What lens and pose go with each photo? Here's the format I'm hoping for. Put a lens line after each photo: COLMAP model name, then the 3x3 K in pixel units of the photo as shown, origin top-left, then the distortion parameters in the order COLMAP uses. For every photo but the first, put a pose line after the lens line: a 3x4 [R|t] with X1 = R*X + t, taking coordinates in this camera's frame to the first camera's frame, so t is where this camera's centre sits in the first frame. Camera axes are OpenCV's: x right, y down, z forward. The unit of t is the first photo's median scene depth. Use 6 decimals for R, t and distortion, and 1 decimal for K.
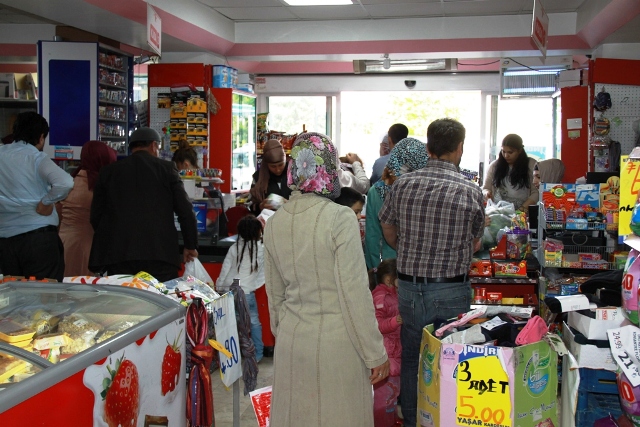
lens RADIAL K [[837.4, 0, 320.1], [0, 837.4, 213.5], [0, 0, 1]] dist [0.178019, 0.000000]
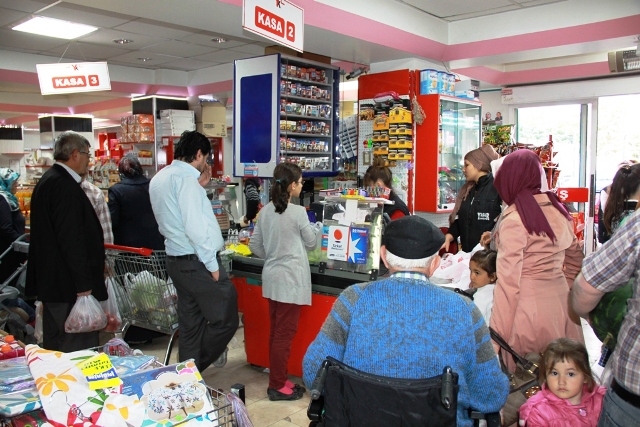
lens RADIAL K [[566.8, 0, 319.3], [0, 566.8, 213.0], [0, 0, 1]] dist [-0.074382, 0.002269]
pose [[0.867516, 0.026256, -0.496716, 0.082997], [-0.022277, 0.999655, 0.013933, -0.029655], [0.496910, -0.001021, 0.867801, 0.429620]]
